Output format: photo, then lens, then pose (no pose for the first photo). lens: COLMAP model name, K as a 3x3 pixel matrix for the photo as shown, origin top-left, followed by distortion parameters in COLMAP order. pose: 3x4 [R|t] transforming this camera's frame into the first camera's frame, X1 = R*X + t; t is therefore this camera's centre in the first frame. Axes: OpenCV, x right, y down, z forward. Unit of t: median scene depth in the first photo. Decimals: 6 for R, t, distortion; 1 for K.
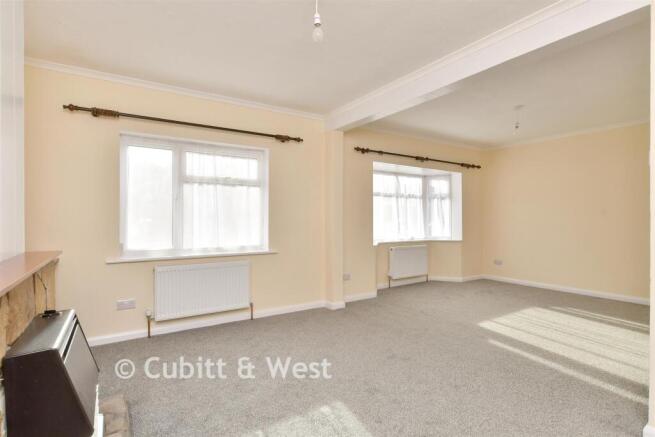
lens RADIAL K [[331.3, 0, 327.5], [0, 331.3, 218.5], [0, 0, 1]] dist [-0.001159, -0.000286]
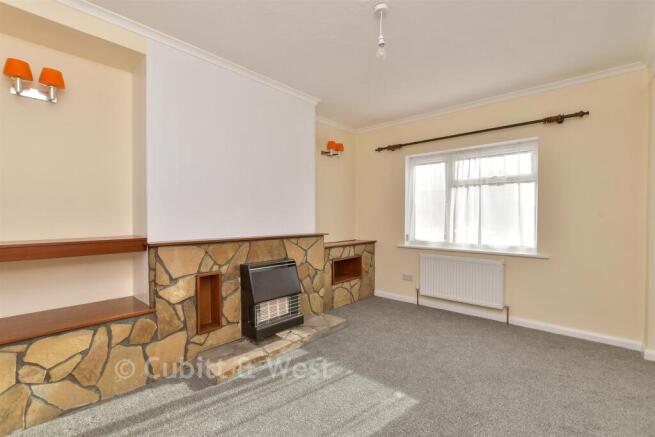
lens RADIAL K [[289.7, 0, 327.5], [0, 289.7, 218.5], [0, 0, 1]] dist [0.026757, 0.000096]
pose [[0.299816, 0.004887, -0.953984, 0.412986], [-0.005385, 0.999980, 0.003430, 0.003499], [0.953982, 0.004109, 0.299836, 0.252674]]
